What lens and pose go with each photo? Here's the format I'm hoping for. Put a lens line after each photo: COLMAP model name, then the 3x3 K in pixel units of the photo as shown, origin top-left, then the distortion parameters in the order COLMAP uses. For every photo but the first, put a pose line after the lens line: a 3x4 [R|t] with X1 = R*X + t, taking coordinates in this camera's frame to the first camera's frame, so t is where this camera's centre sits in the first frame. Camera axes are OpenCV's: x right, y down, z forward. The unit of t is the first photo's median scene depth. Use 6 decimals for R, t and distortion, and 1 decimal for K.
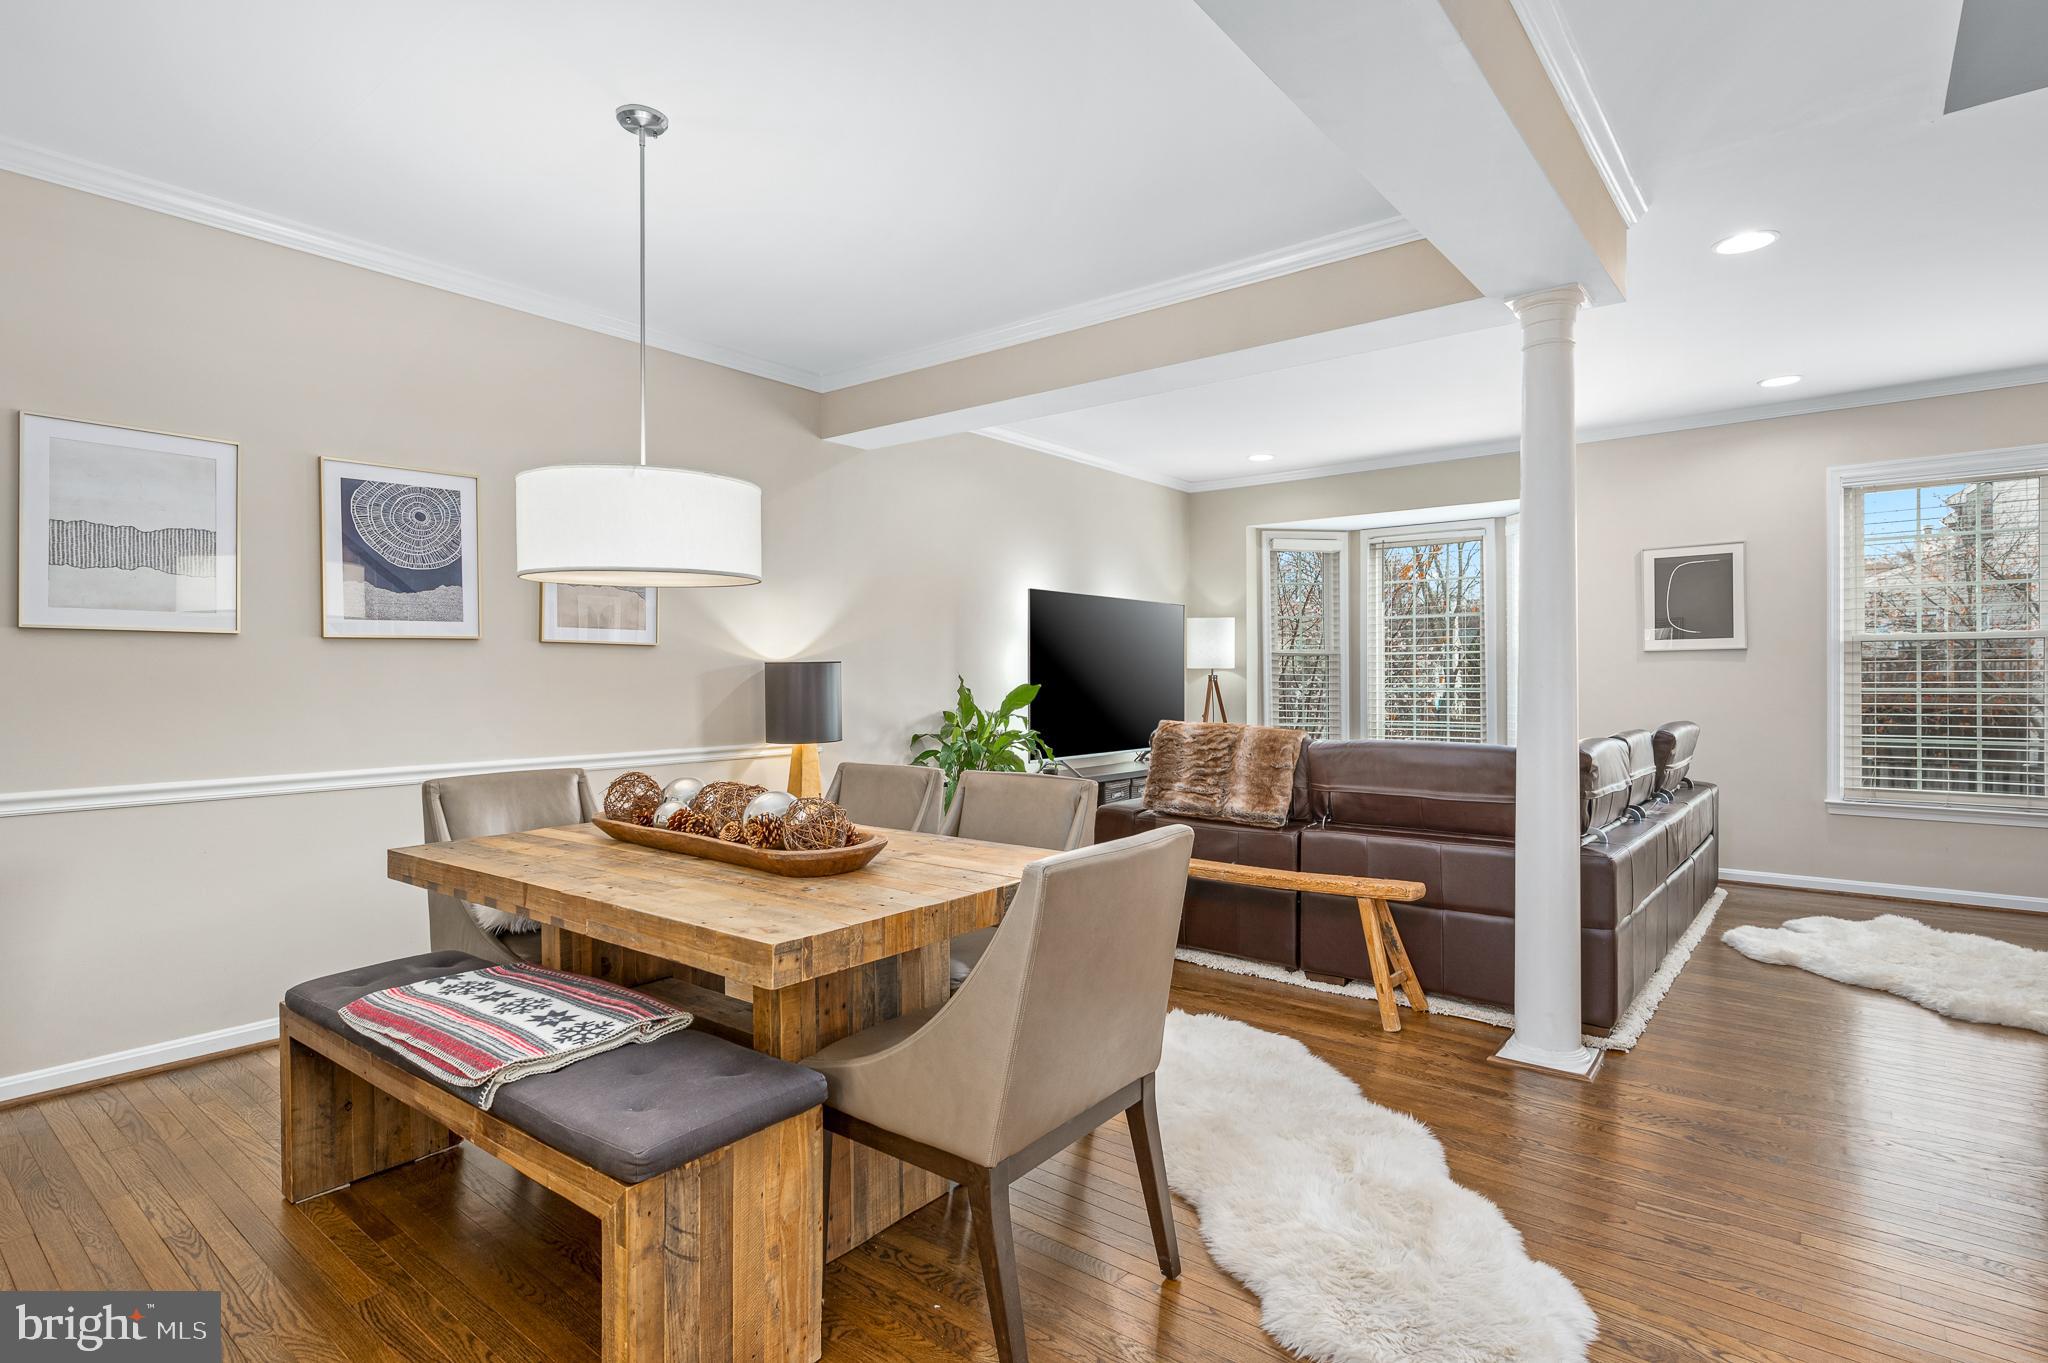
lens RADIAL K [[1018.1, 0, 1018.9], [0, 1018.1, 694.5], [0, 0, 1]] dist [-0.000809, -0.001363]
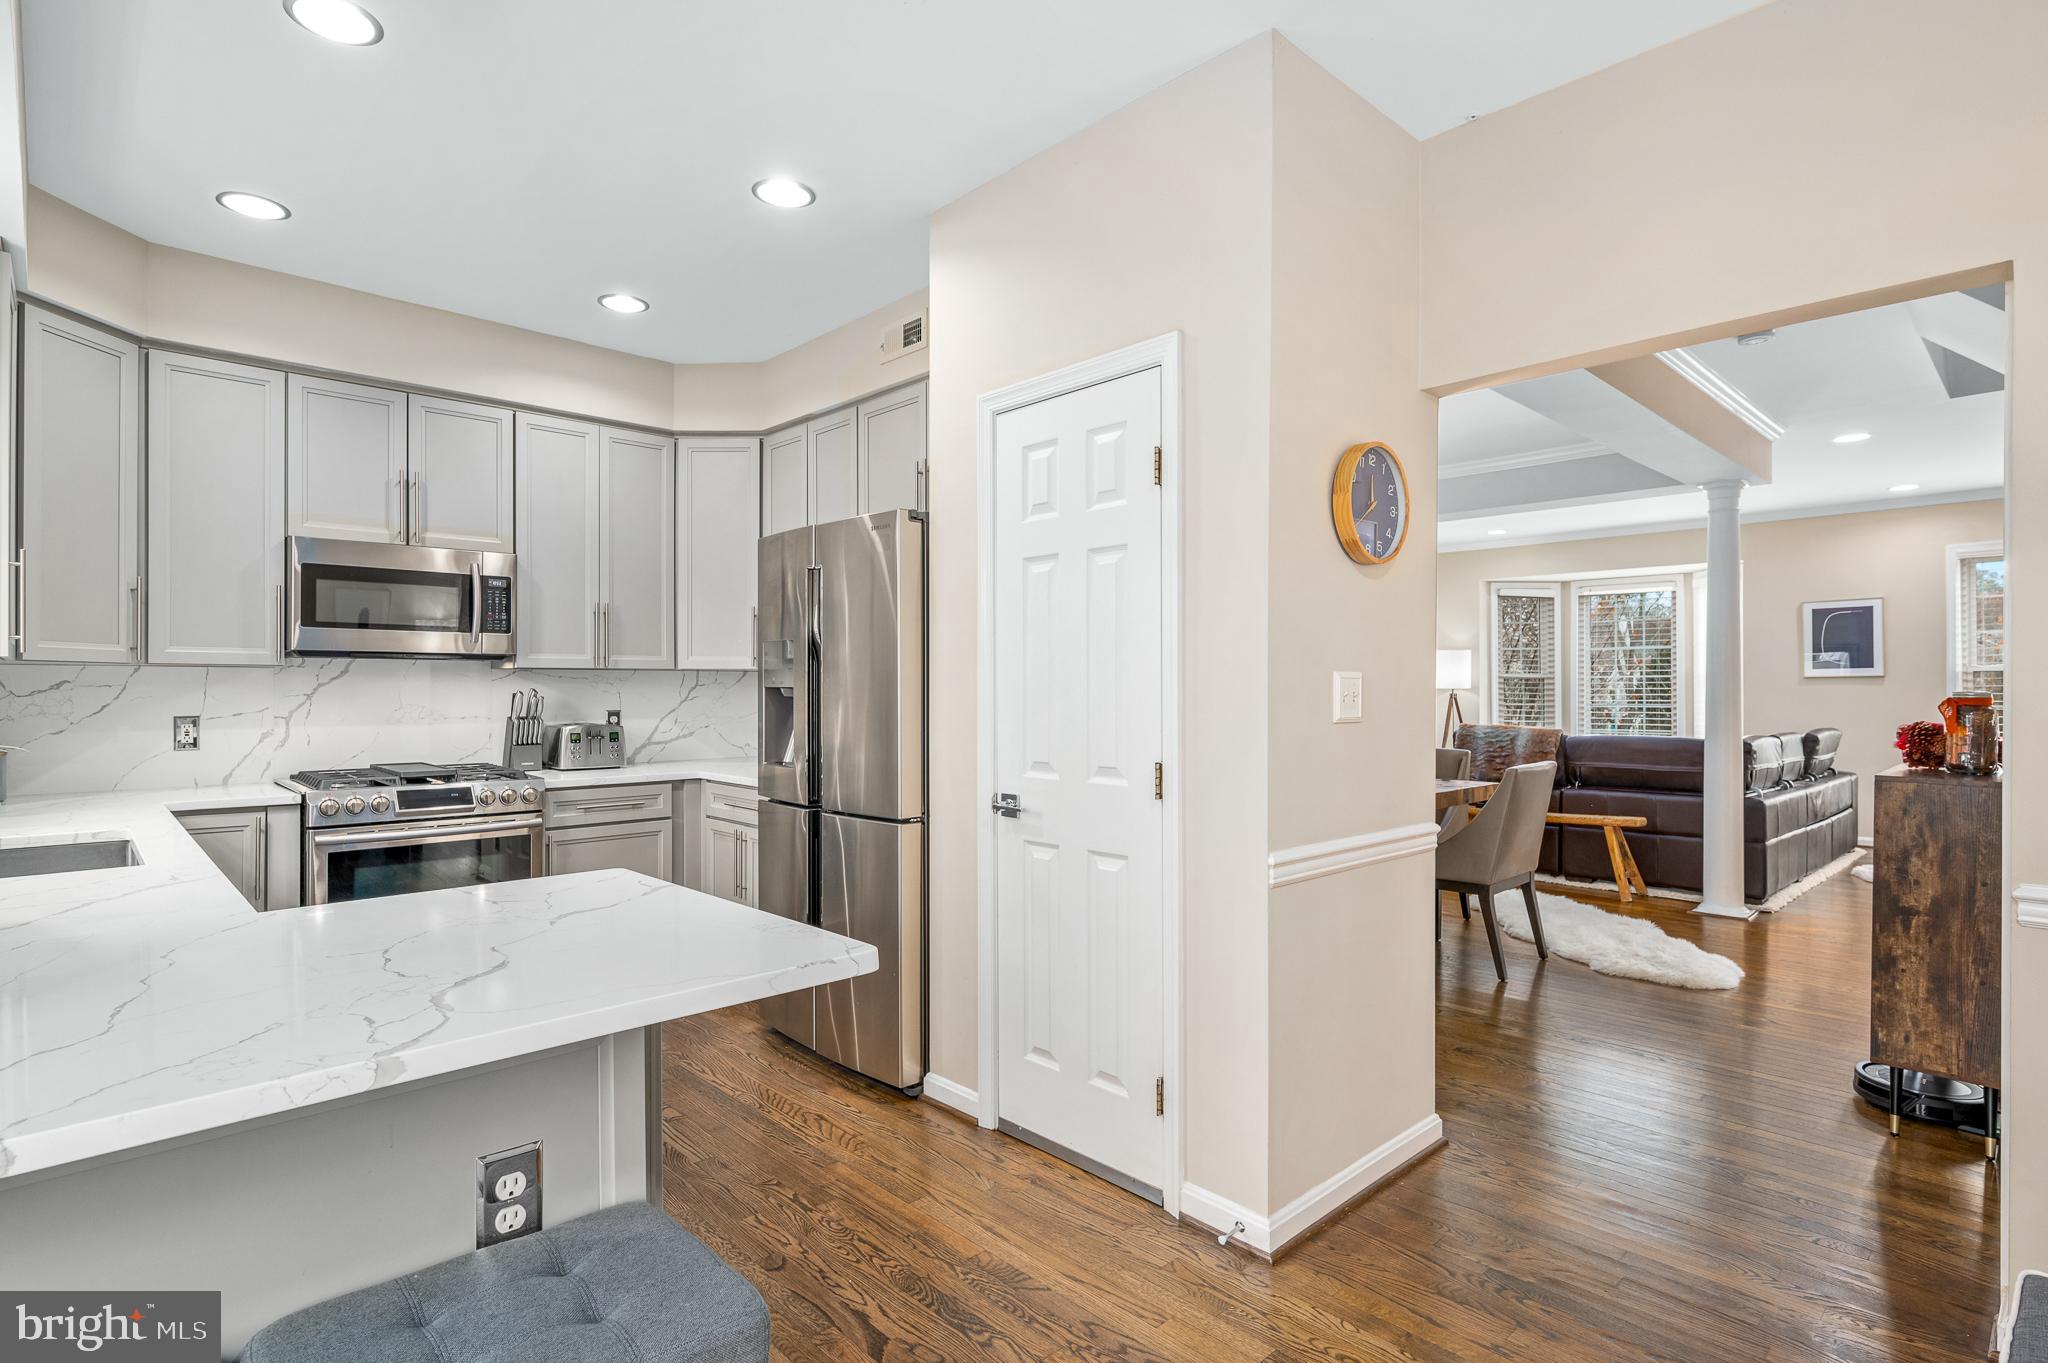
lens RADIAL K [[1018.1, 0, 1021.9], [0, 1018.1, 694.7], [0, 0, 1]] dist [-0.000809, -0.001363]
pose [[0.991213, 0.004354, -0.132206, -0.382232], [-0.006034, 0.999906, -0.012310, 0.005499], [0.132140, 0.013000, 0.991146, -0.767901]]
